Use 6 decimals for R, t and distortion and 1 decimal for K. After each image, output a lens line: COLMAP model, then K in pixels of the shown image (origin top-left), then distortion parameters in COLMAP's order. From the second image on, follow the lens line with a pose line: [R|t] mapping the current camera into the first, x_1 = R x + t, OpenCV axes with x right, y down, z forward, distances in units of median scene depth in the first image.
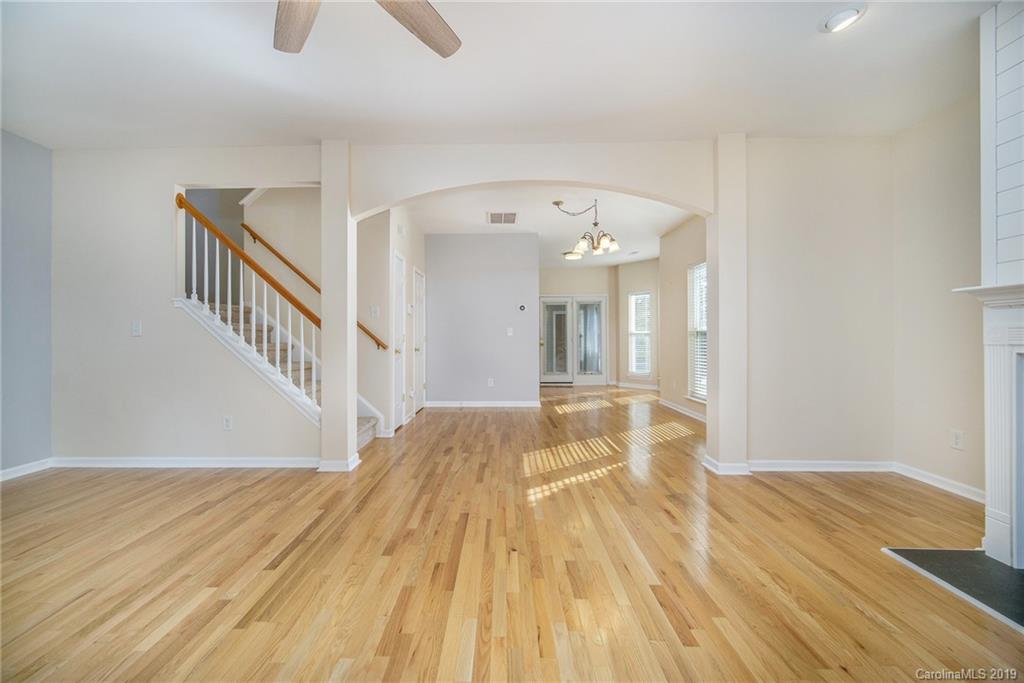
lens RADIAL K [[388.9, 0, 507.6], [0, 388.9, 323.7], [0, 0, 1]] dist [-0.000167, 0.000086]
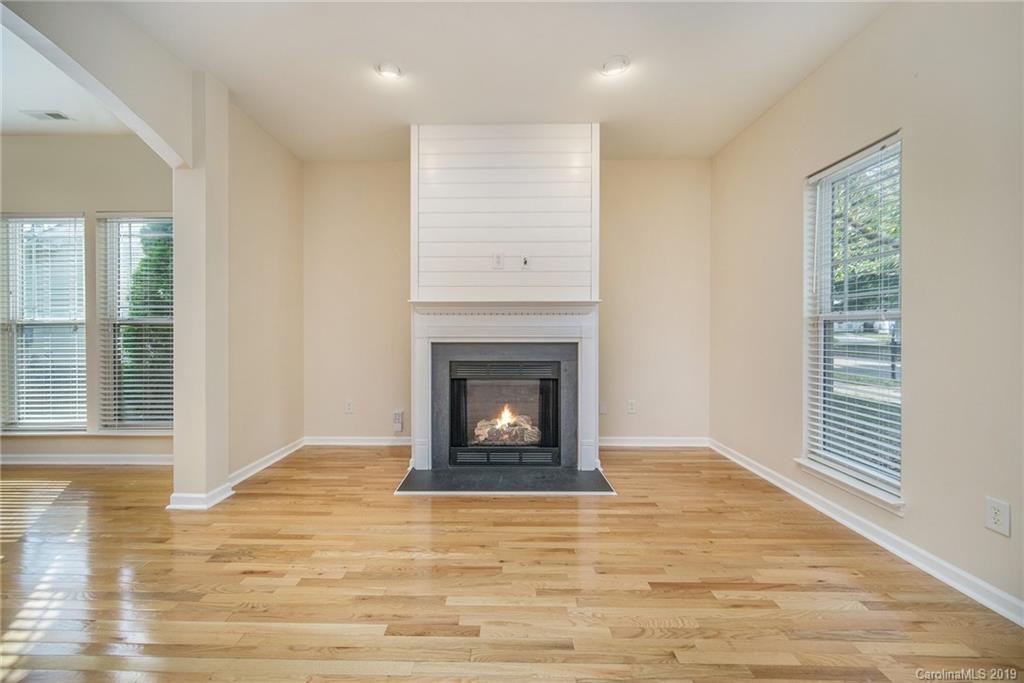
lens RADIAL K [[404.3, 0, 494.1], [0, 404.3, 335.3], [0, 0, 1]] dist [0.001611, 0.000120]
pose [[0.038658, -0.008419, 0.999217, -0.418827], [-0.027760, 0.999570, 0.009496, 0.019009], [-0.998867, -0.028105, 0.038408, 0.658002]]
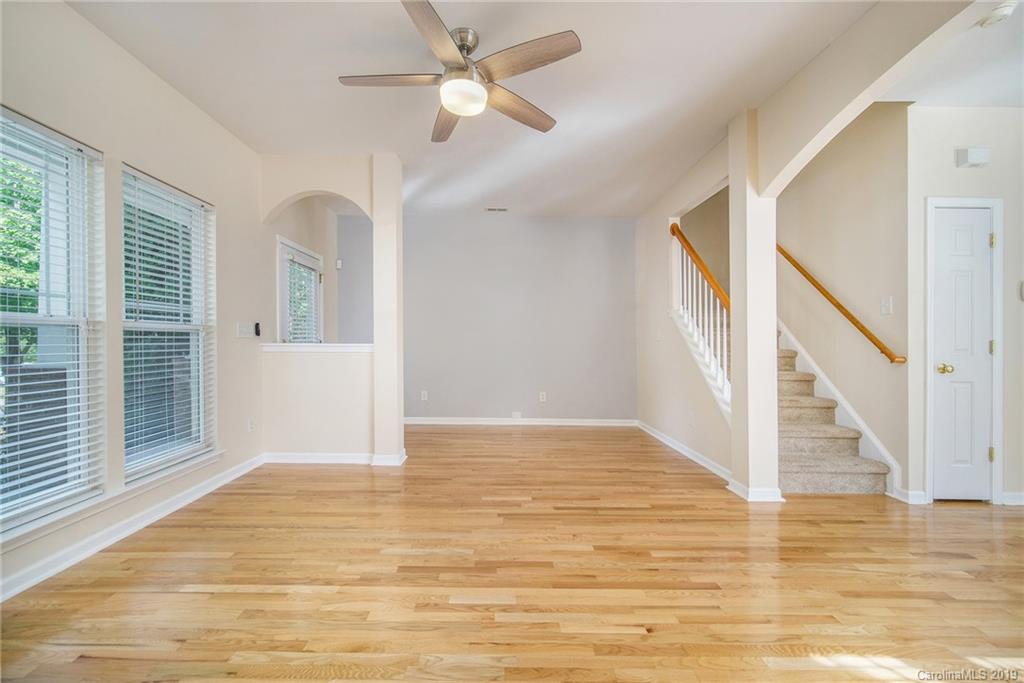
lens RADIAL K [[444.5, 0, 512.0], [0, 444.5, 341.5], [0, 0, 1]] dist [0.000478, 0.000167]
pose [[0.012662, 0.006258, -0.999900, 0.862085], [0.026529, 0.999626, 0.006592, 0.016132], [0.999568, -0.026610, 0.012491, 0.742215]]
